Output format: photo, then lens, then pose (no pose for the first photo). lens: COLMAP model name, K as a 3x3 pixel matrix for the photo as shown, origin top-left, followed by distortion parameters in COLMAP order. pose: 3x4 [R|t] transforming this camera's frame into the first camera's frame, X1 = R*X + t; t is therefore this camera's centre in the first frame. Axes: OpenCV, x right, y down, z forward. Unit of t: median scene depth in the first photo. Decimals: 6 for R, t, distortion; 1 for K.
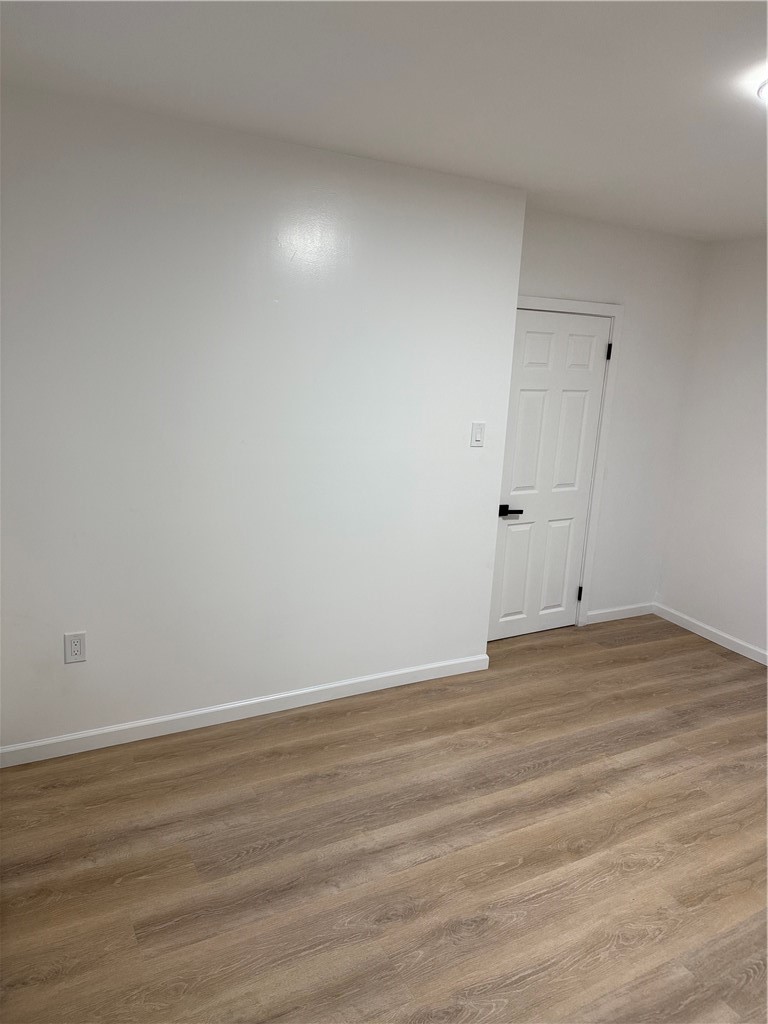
lens RADIAL K [[723.1, 0, 384.0], [0, 723.1, 512.0], [0, 0, 1]] dist [0.000075, 0.000593]
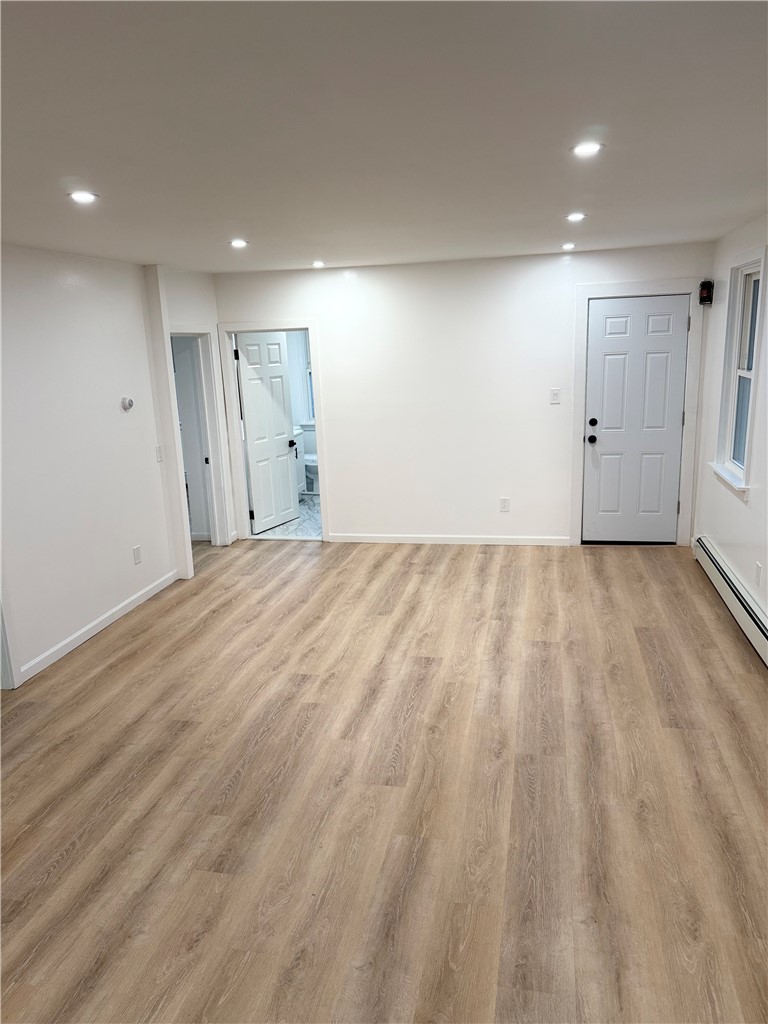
lens RADIAL K [[723.1, 0, 384.0], [0, 723.1, 512.0], [0, 0, 1]] dist [0.000075, 0.000593]
pose [[0.628377, -0.222817, 0.745316, -0.793250], [0.225957, 0.969073, 0.099205, 0.023320], [-0.744369, 0.106071, 0.659290, -0.362010]]
